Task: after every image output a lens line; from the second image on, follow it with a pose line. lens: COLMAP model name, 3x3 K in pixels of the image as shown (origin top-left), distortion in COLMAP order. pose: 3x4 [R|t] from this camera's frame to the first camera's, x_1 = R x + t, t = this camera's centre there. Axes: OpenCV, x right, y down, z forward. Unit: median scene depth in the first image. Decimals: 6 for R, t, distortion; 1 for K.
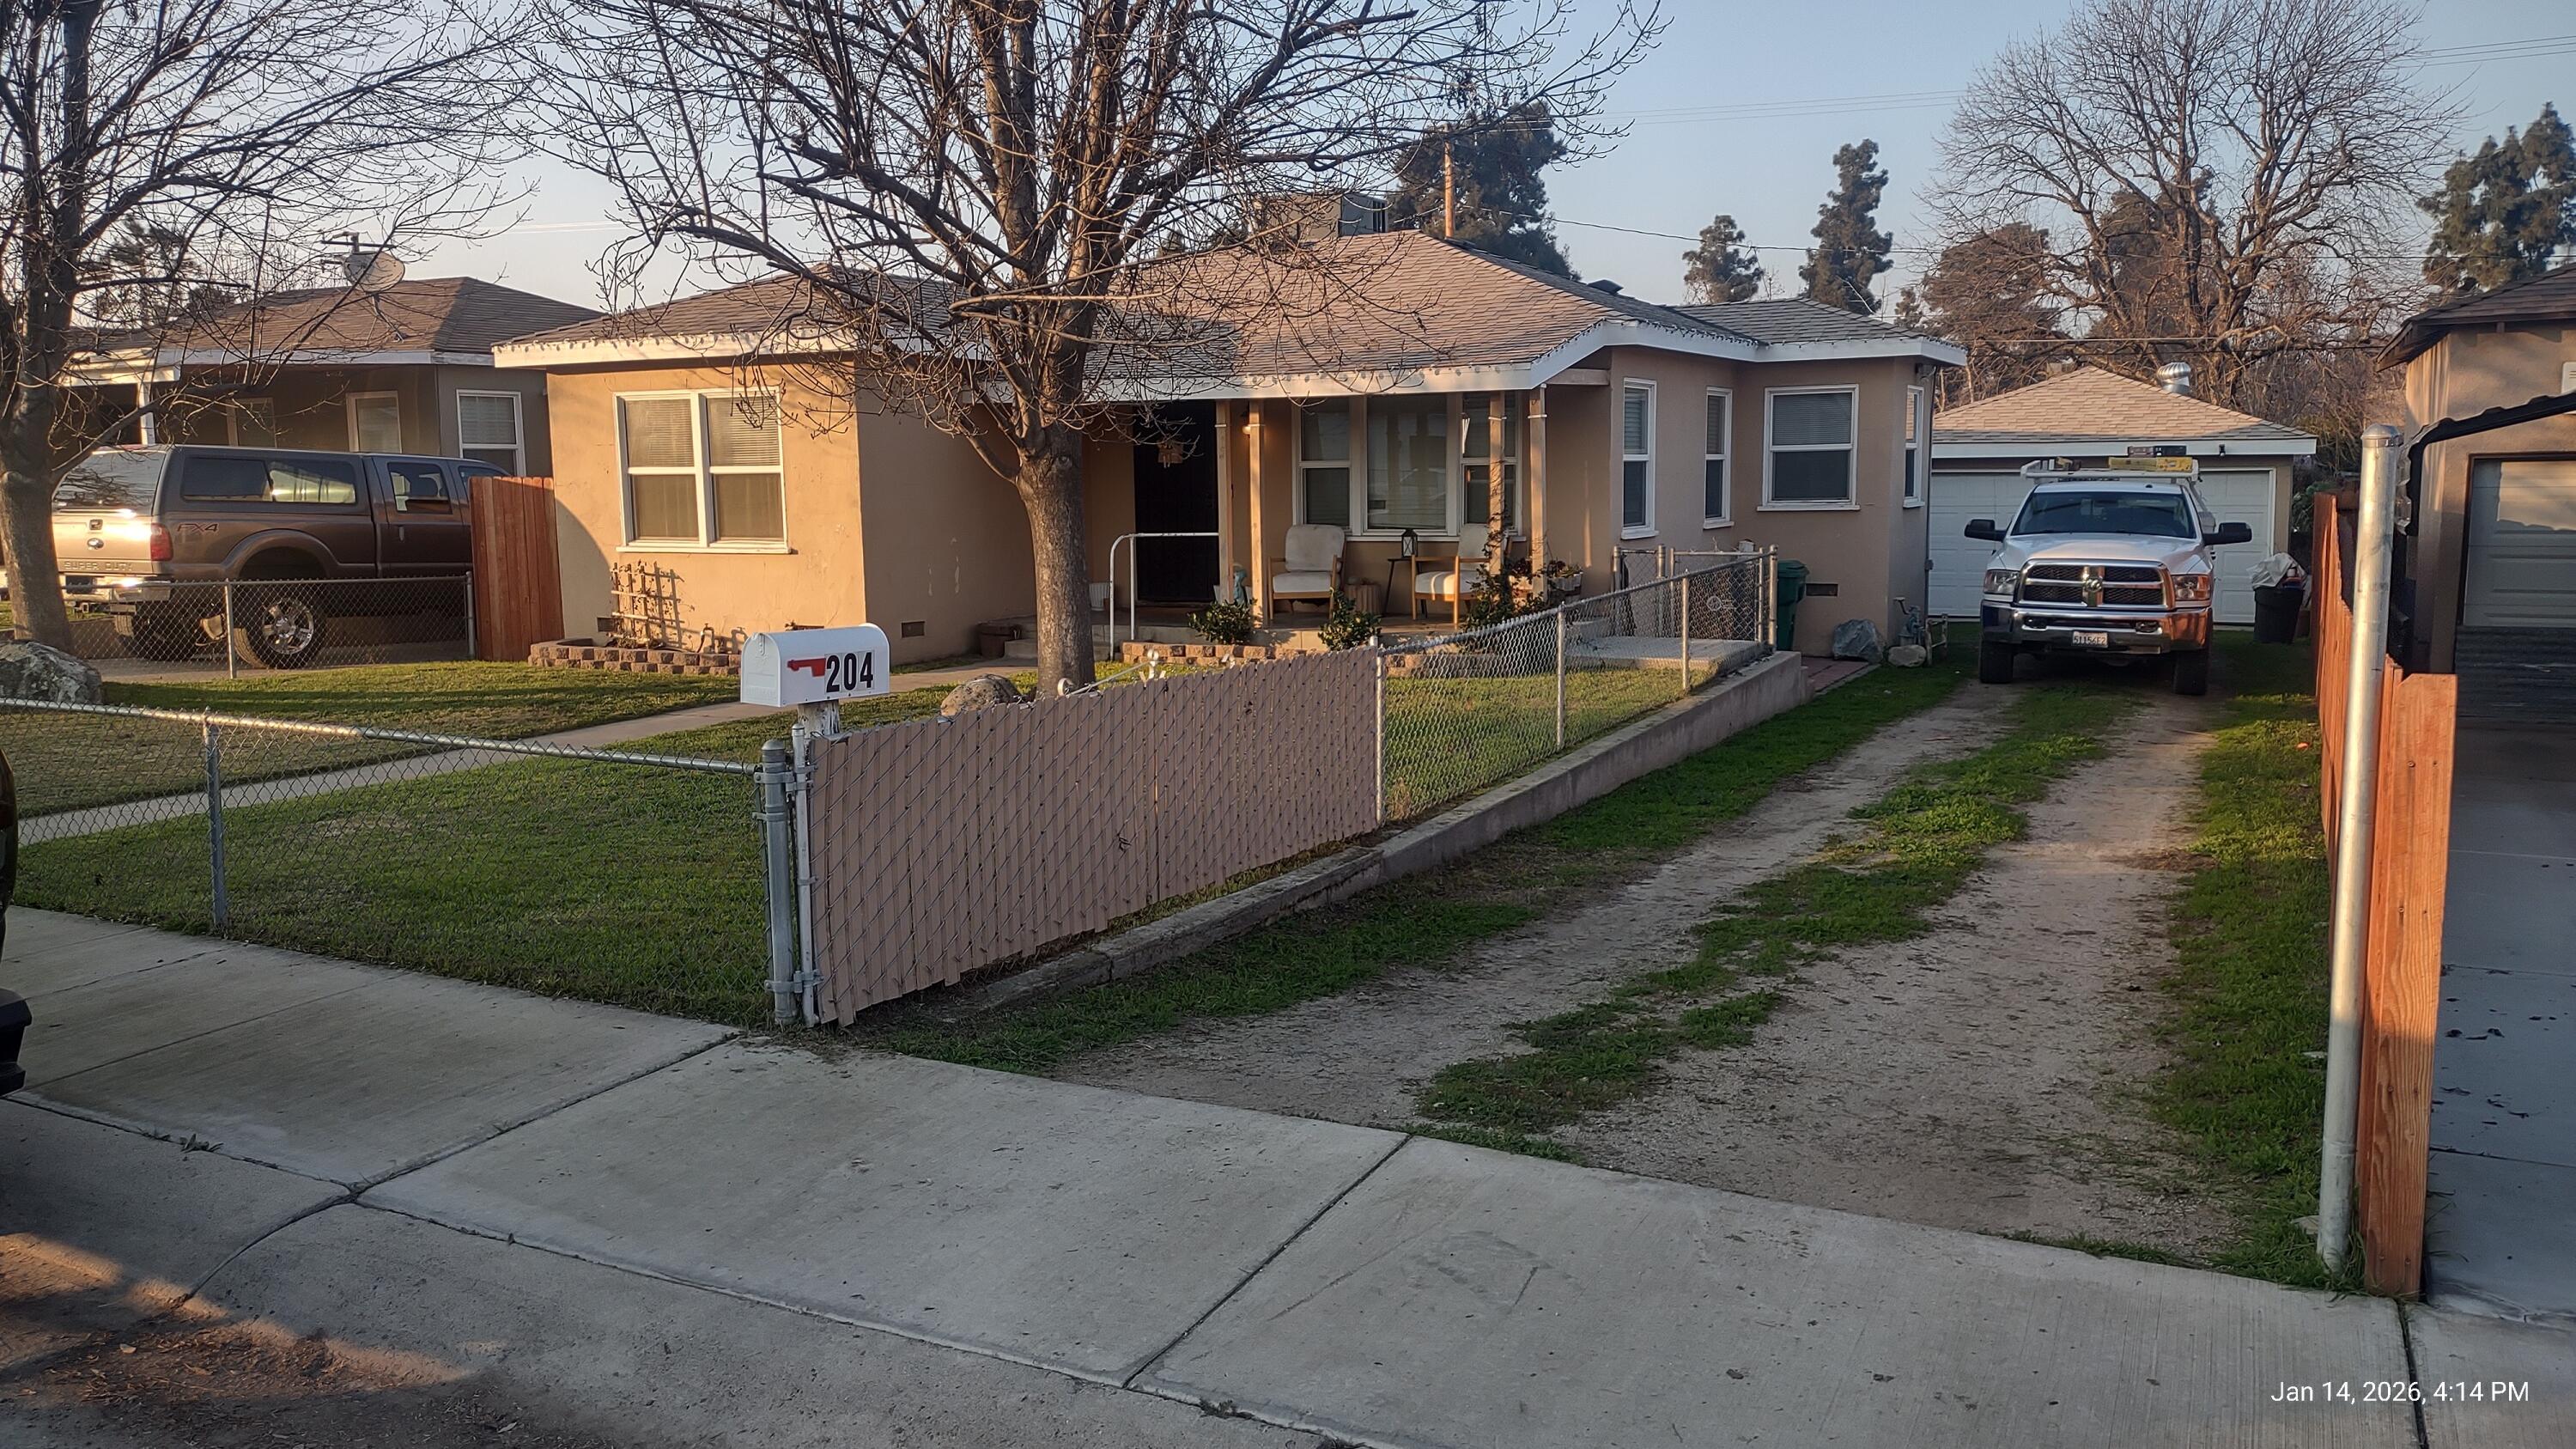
lens RADIAL K [[1895.6, 0, 1288.0], [0, 1895.6, 724.5], [0, 0, 1]] dist [0.109409, -0.191803]
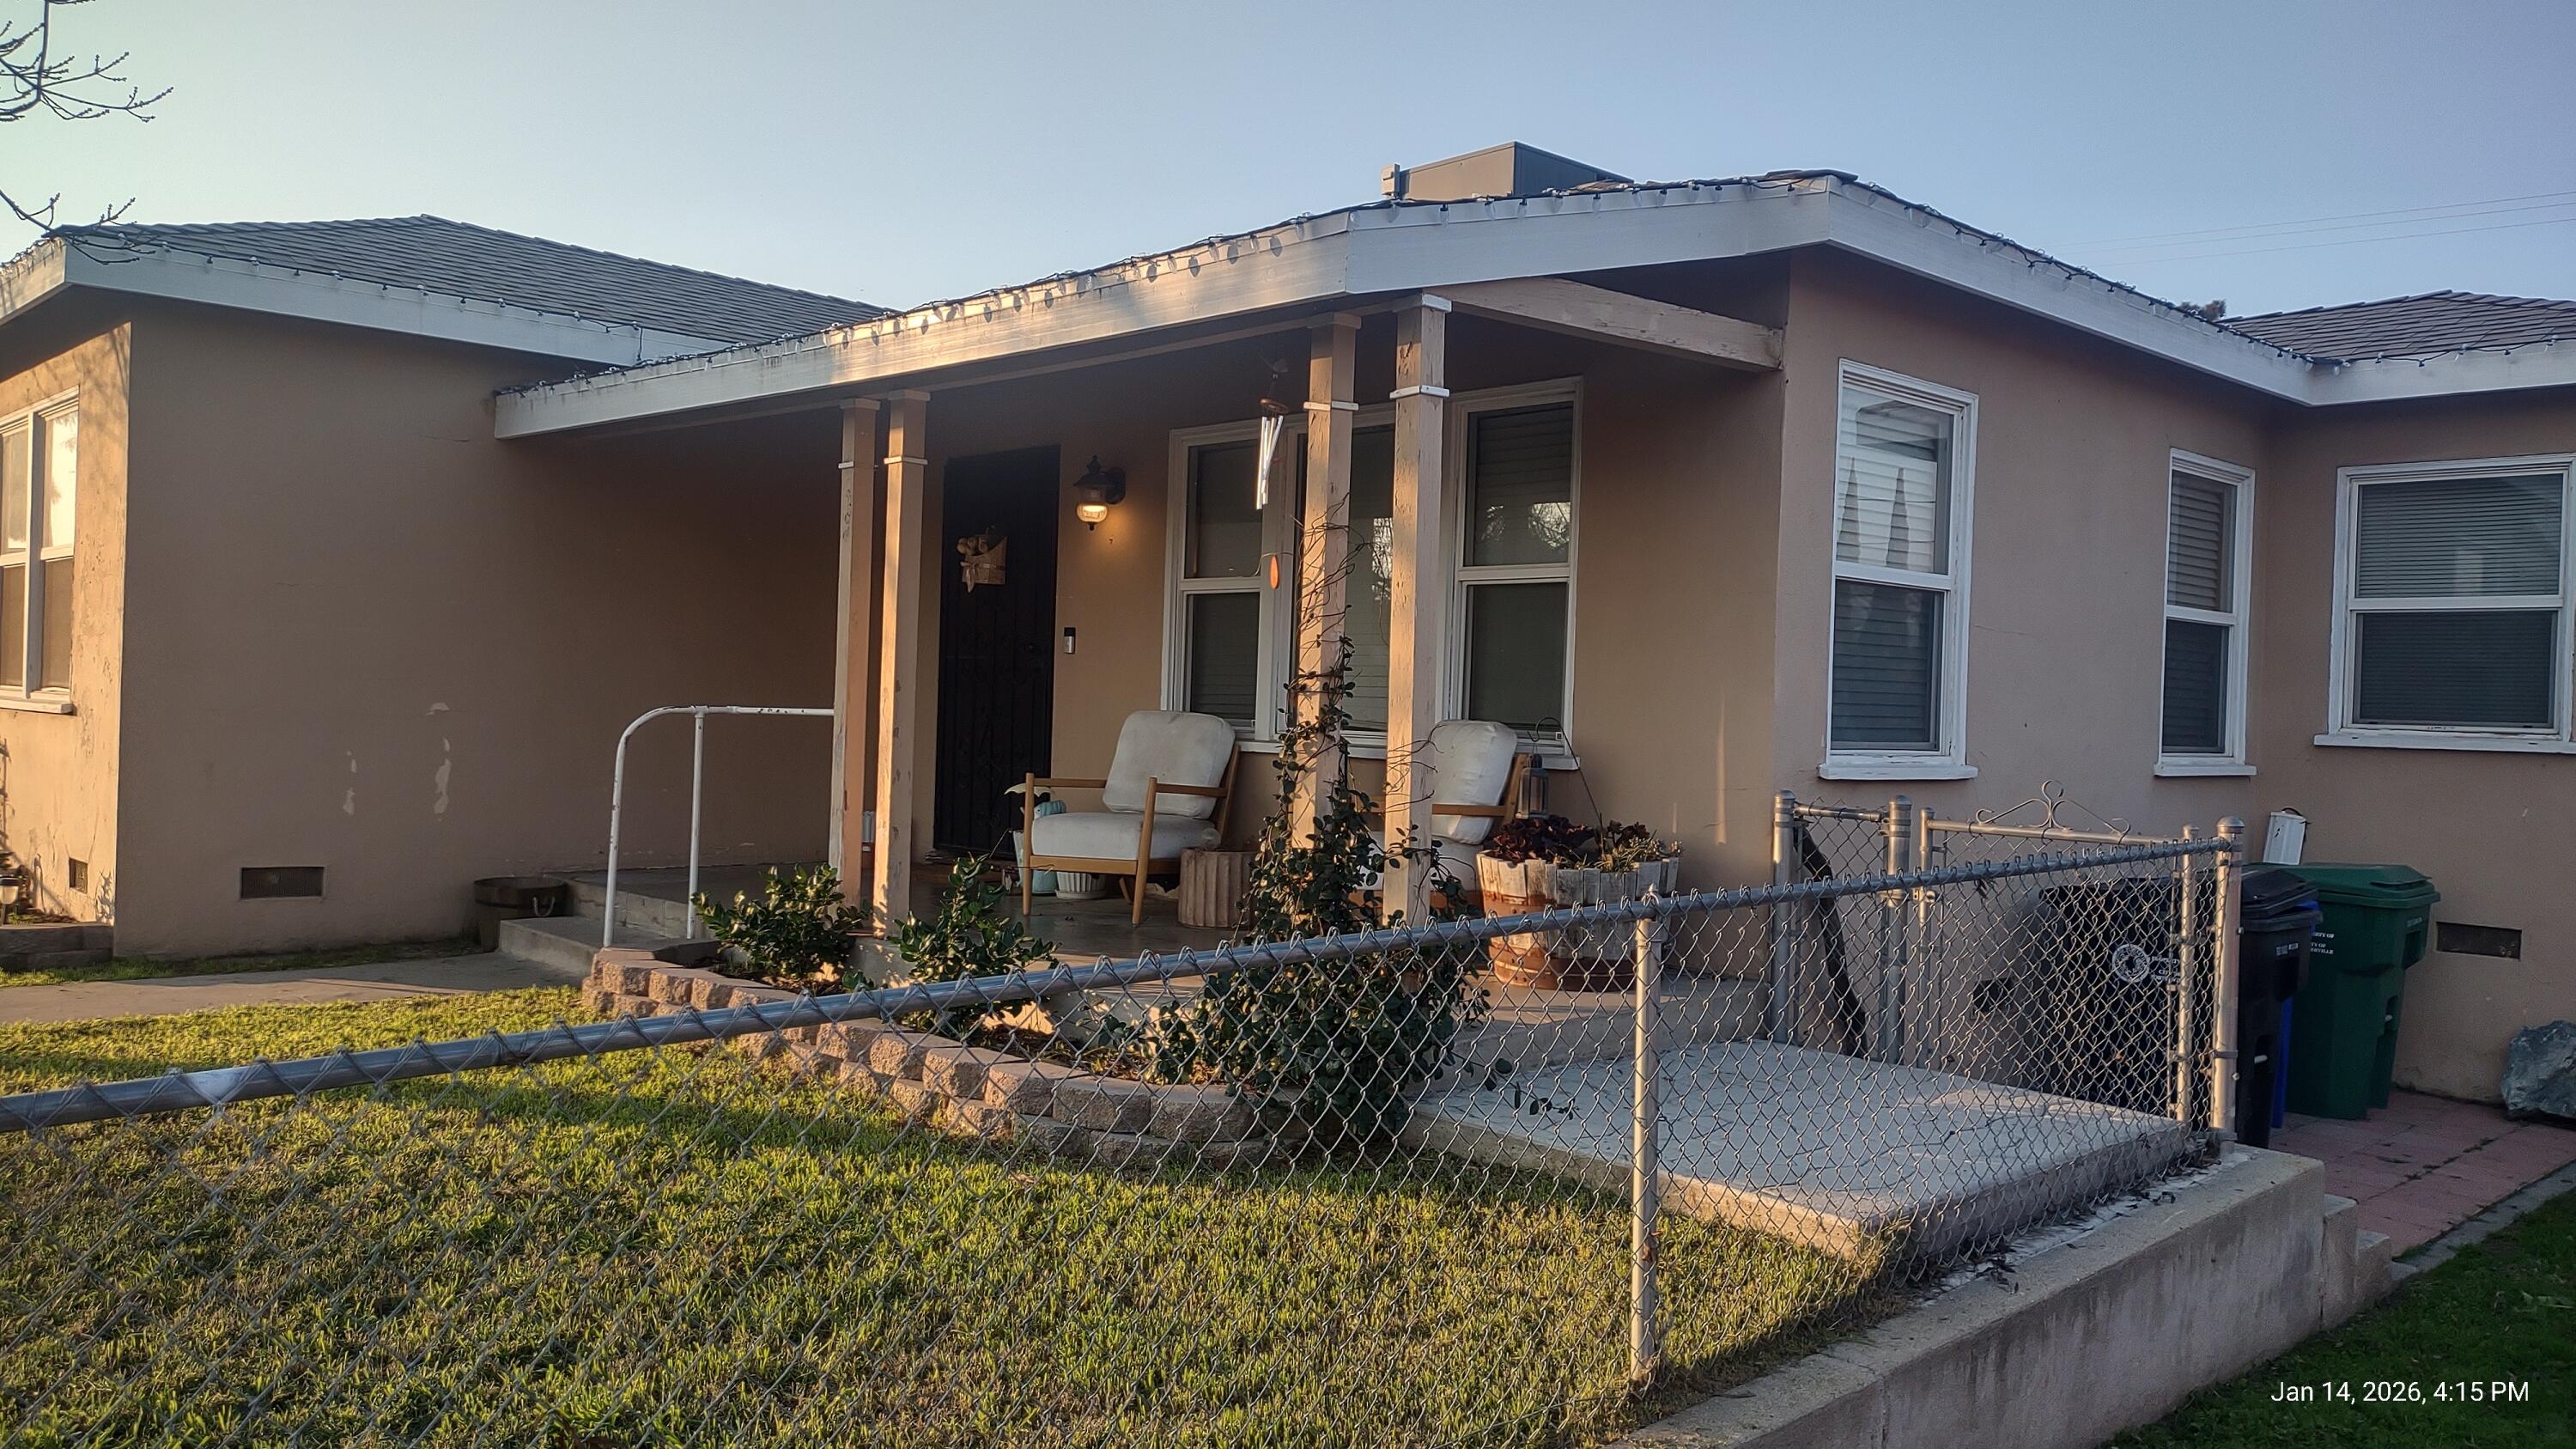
lens RADIAL K [[1883.2, 0, 1288.0], [0, 1883.2, 724.5], [0, 0, 1]] dist [0.041522, 0.000399]
pose [[0.944439, 0.046589, -0.325369, 0.197315], [-0.086085, 0.990410, -0.108063, -0.058189], [0.317214, 0.130068, 0.939392, 0.611806]]
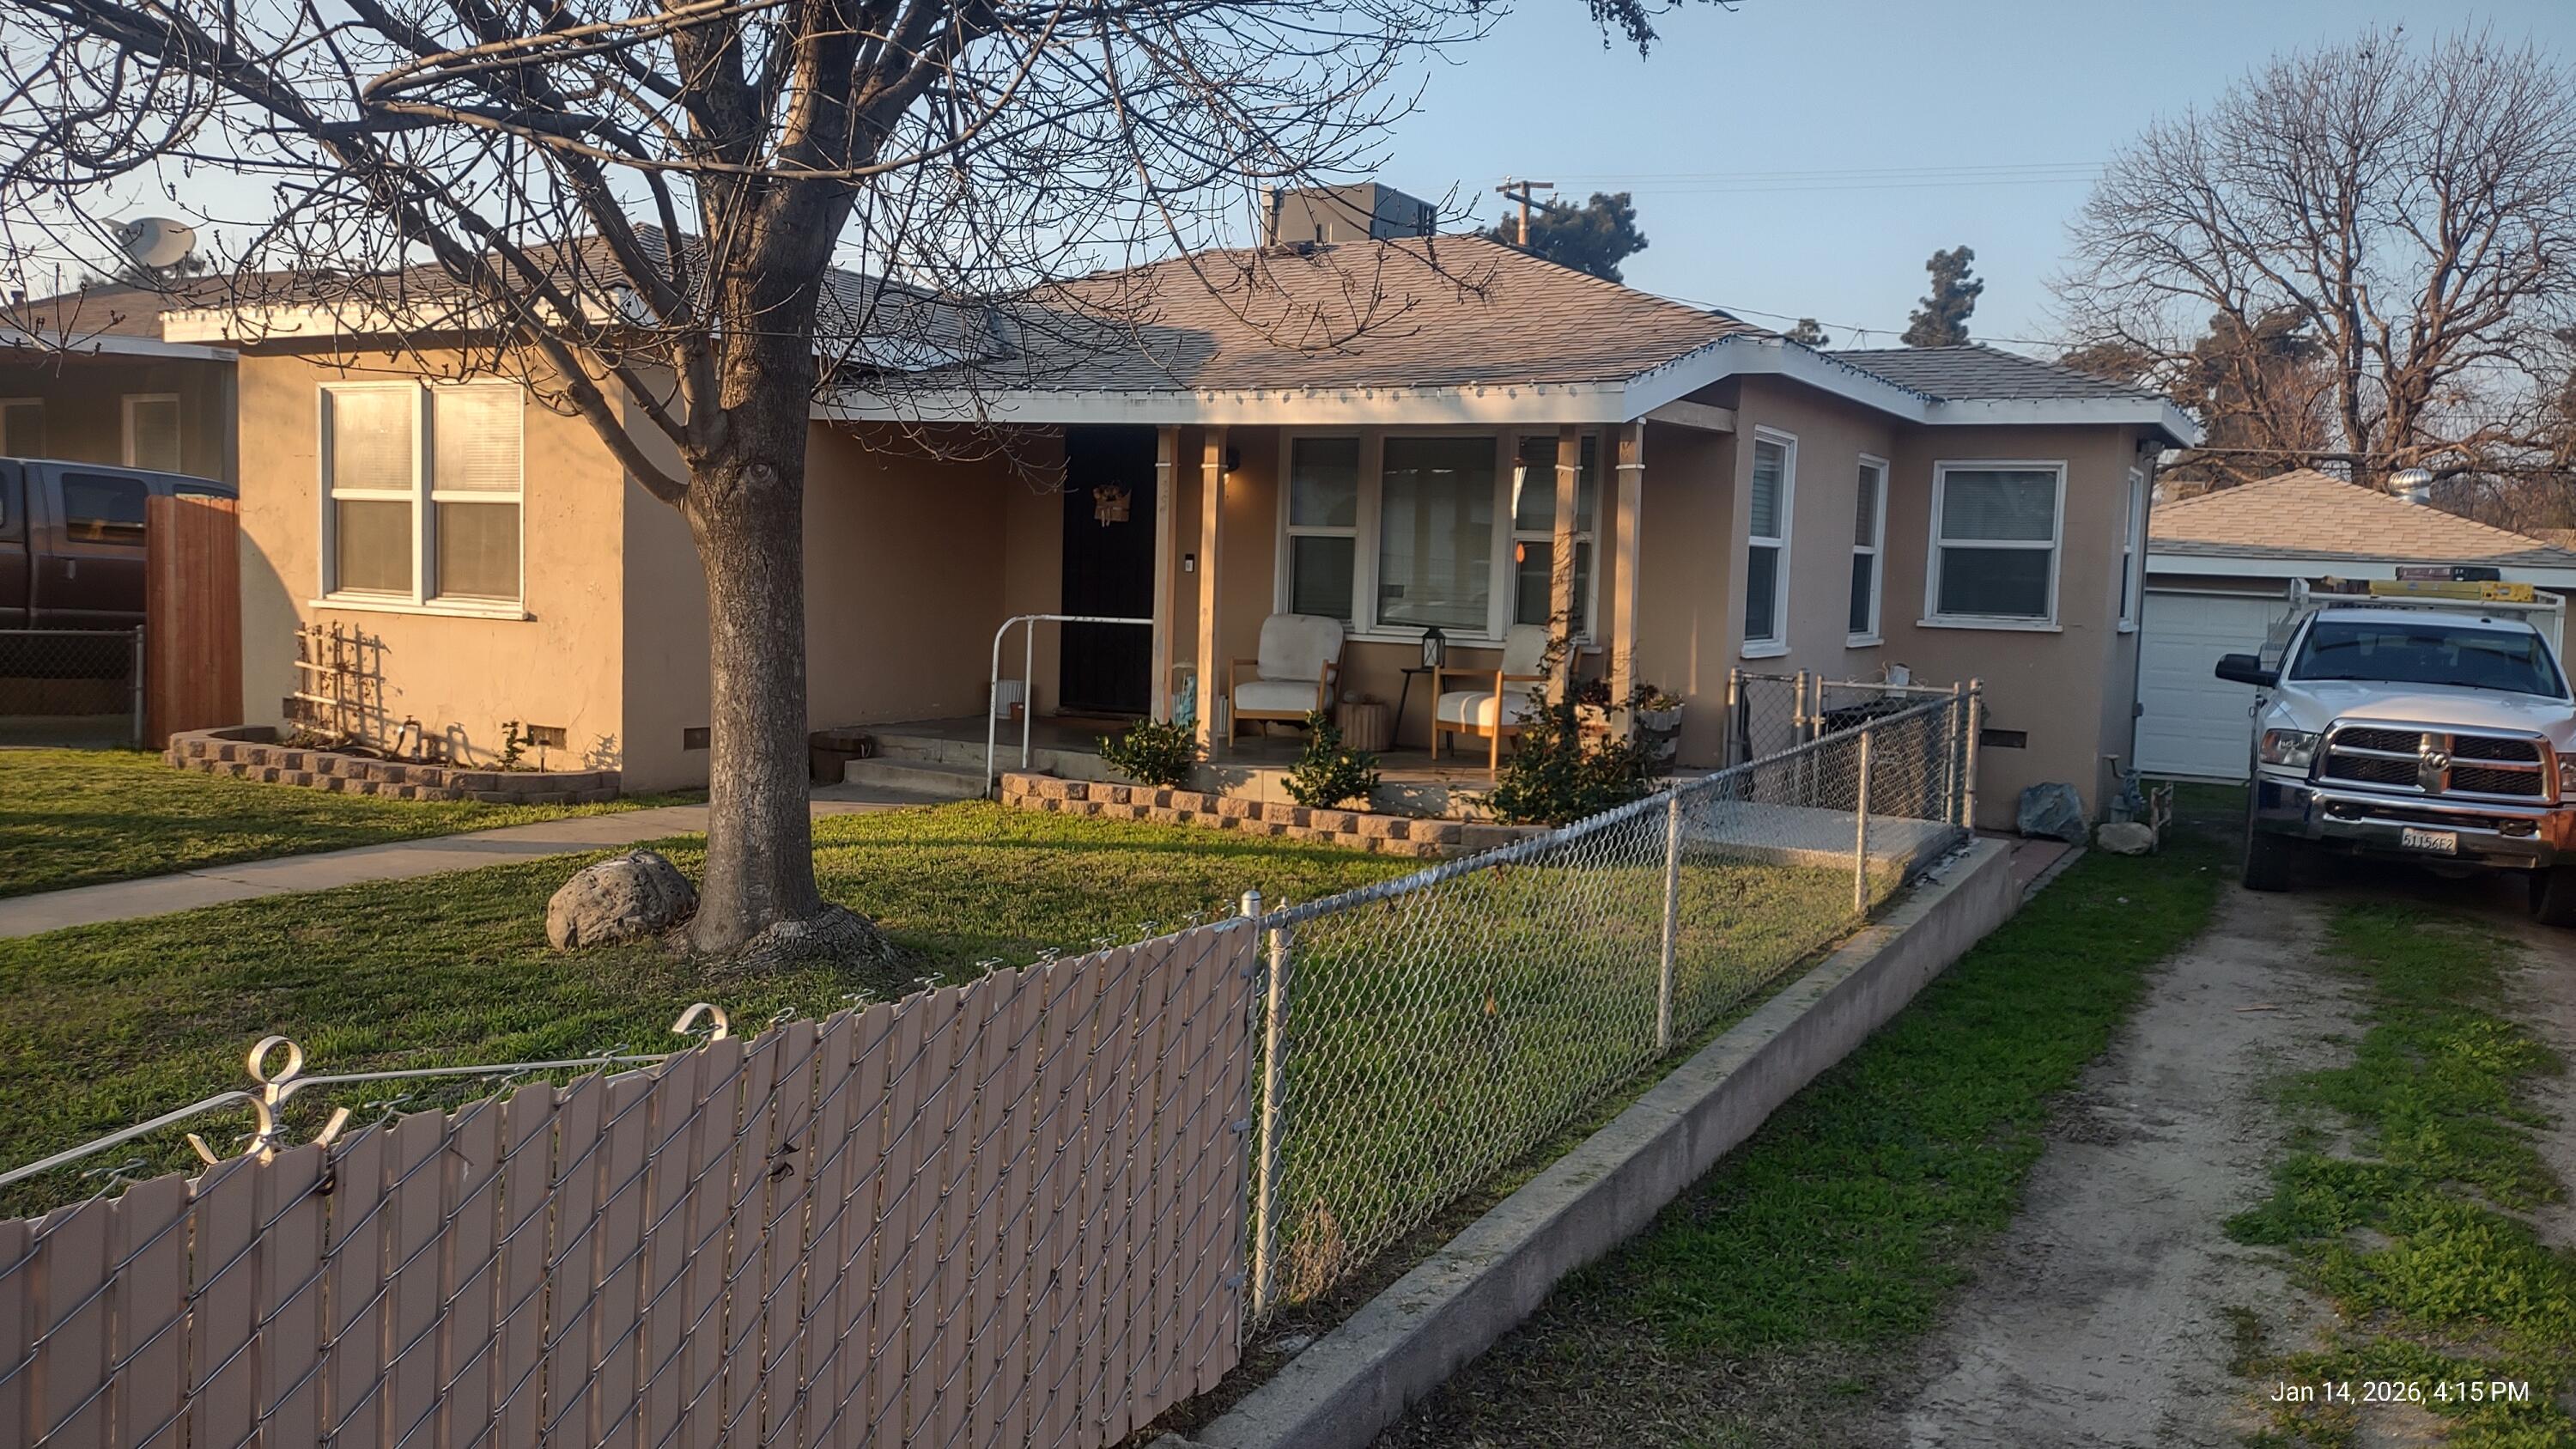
lens RADIAL K [[1909.3, 0, 1280.3], [0, 1909.3, 718.7], [0, 0, 1]] dist [0.095142, -0.182714]
pose [[0.998209, 0.050283, -0.032401, 0.032637], [-0.051824, 0.997472, -0.048626, -0.033207], [0.029874, 0.050218, 0.998291, 0.305755]]
